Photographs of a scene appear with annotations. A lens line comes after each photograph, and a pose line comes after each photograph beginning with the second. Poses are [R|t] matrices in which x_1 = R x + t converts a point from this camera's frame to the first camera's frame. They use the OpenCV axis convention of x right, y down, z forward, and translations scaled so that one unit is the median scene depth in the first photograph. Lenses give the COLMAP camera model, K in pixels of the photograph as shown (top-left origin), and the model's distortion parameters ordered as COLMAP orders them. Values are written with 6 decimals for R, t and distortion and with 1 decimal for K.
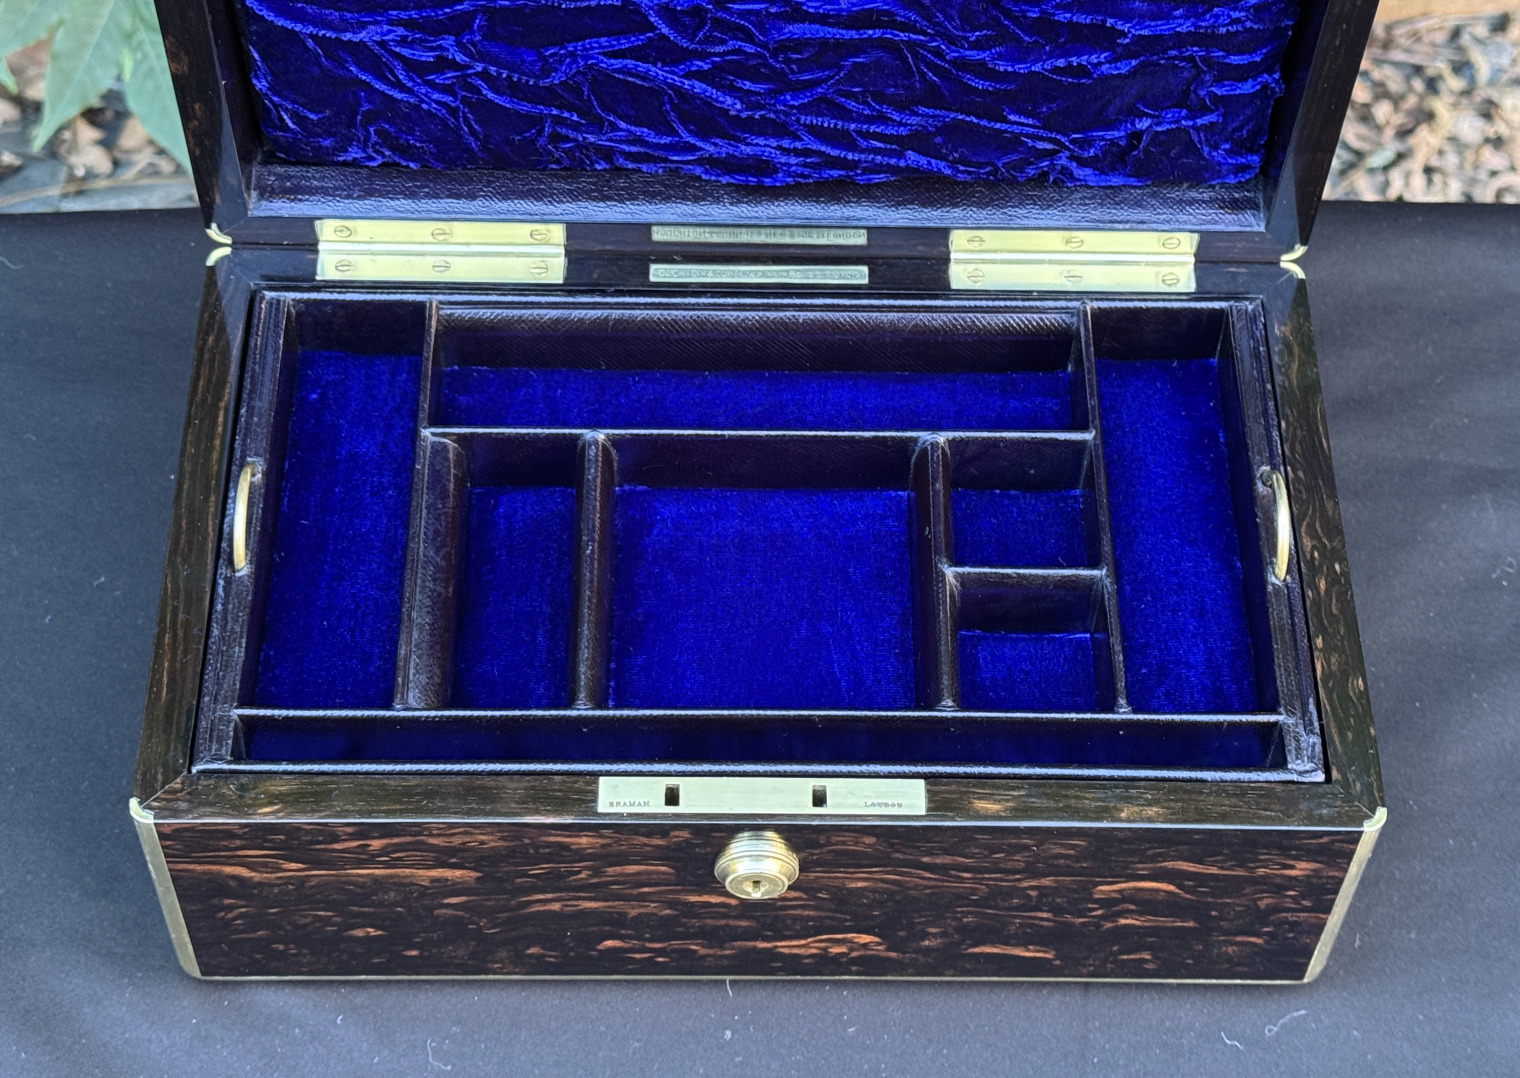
lens RADIAL K [[2846.3, 0, 775.7], [0, 2846.3, 483.3], [0, 0, 1]] dist [0.165355, 0.000000]
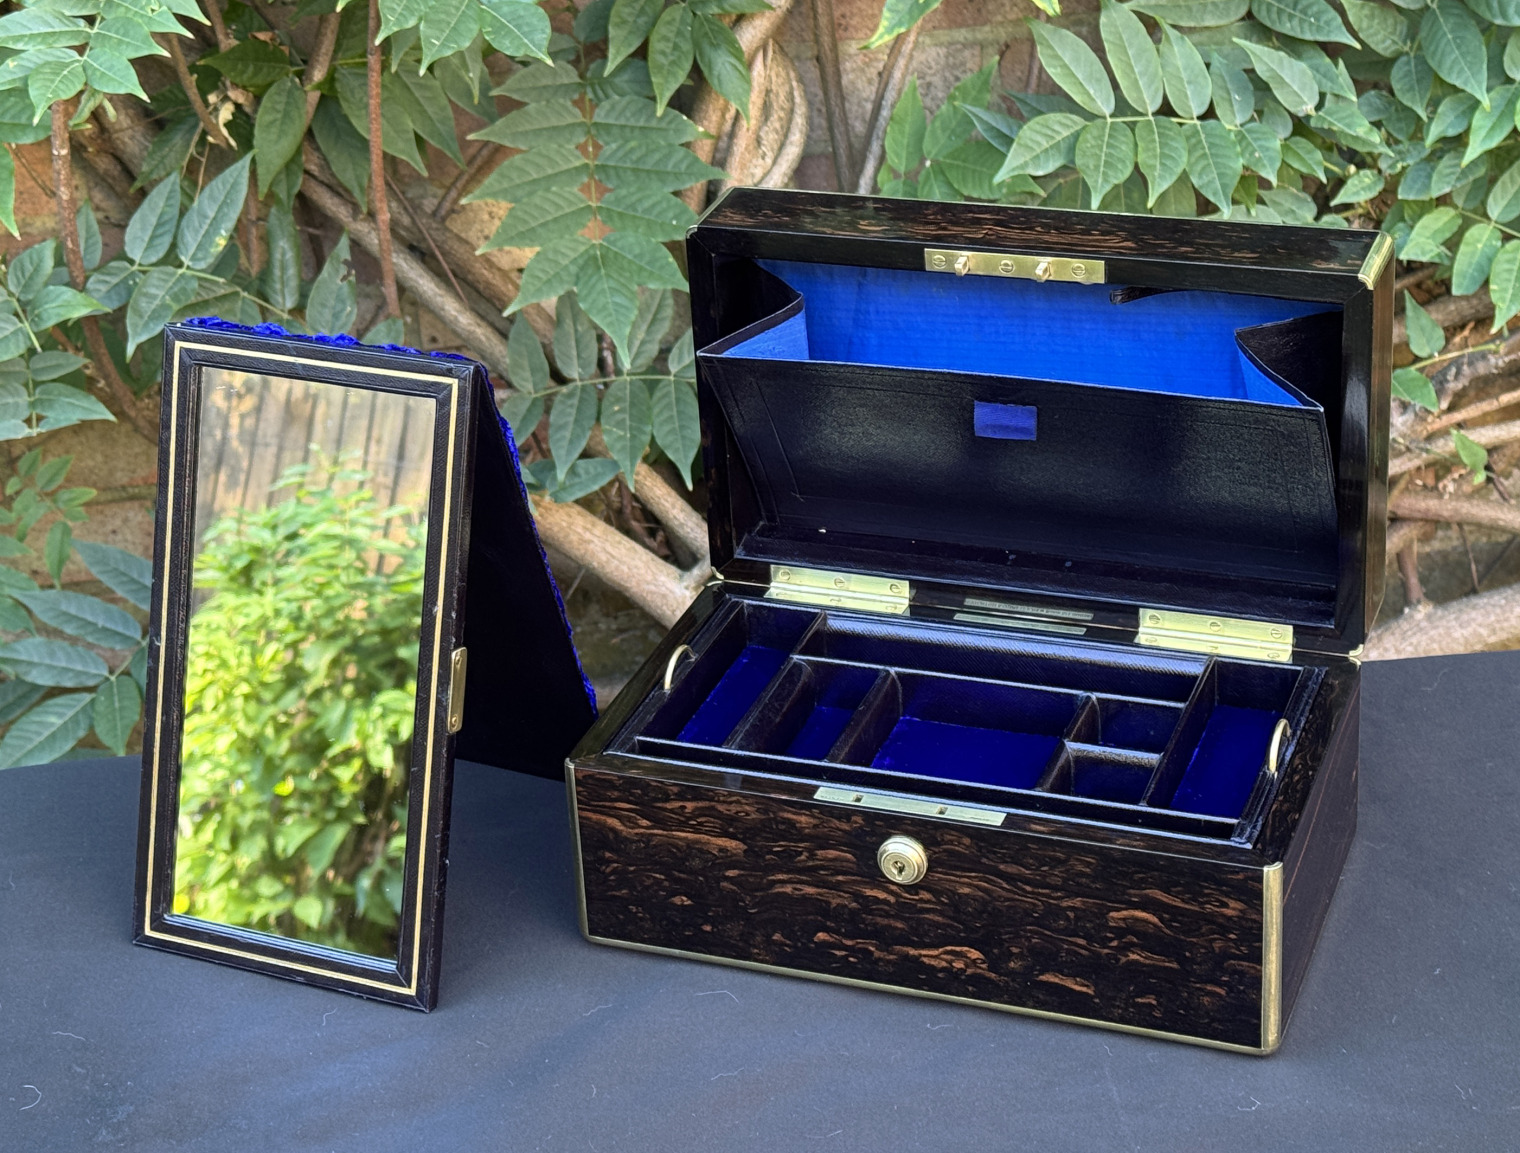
lens RADIAL K [[3177.1, 0, 705.4], [0, 3177.1, 493.9], [0, 0, 1]] dist [0.185570, 0.000000]
pose [[0.927286, 0.078536, -0.366022, 0.529453], [-0.248025, 0.861245, -0.443555, 0.774586], [0.280400, 0.502085, 0.818100, -0.623498]]
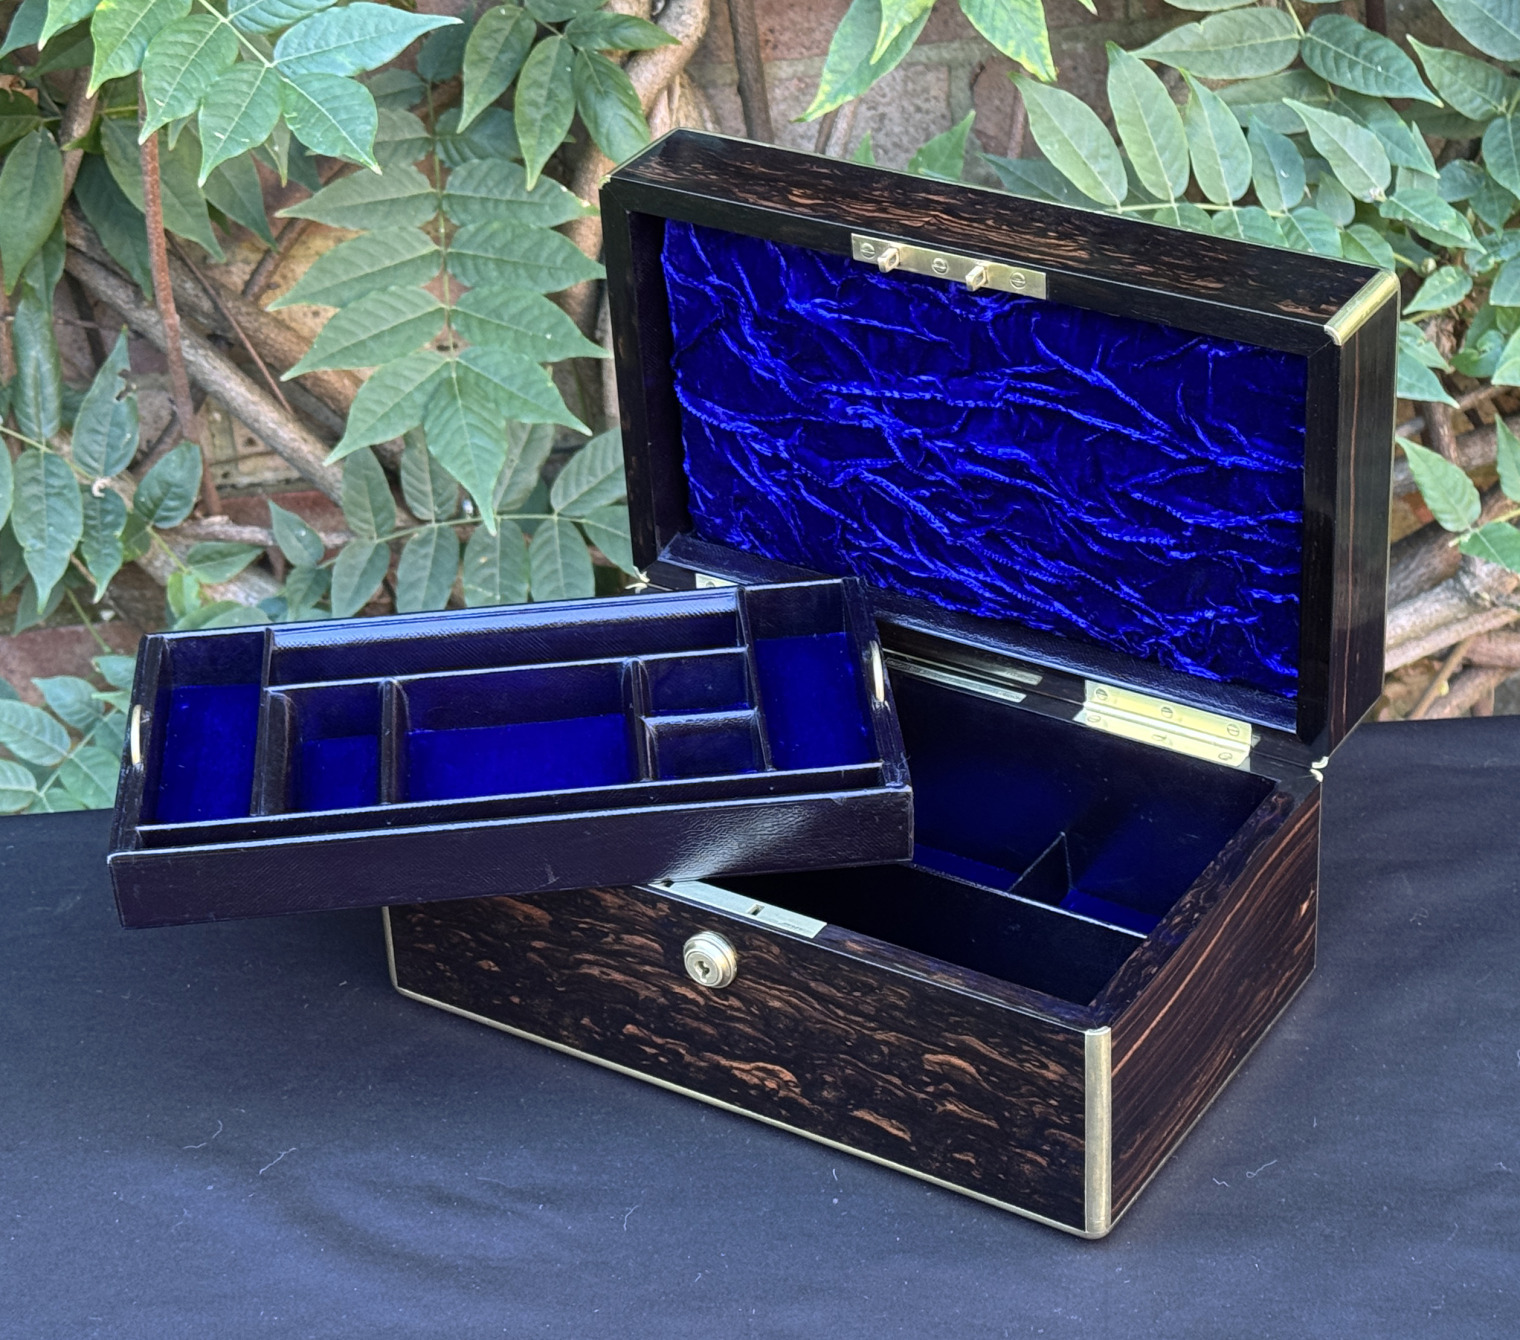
lens RADIAL K [[3526.8, 0, 787.5], [0, 3526.8, 625.8], [0, 0, 1]] dist [0.165427, 0.000000]
pose [[0.844193, 0.212910, -0.491943, 0.826541], [-0.394444, 0.868176, -0.301140, 0.488305], [0.362977, 0.448264, 0.816889, -0.472430]]
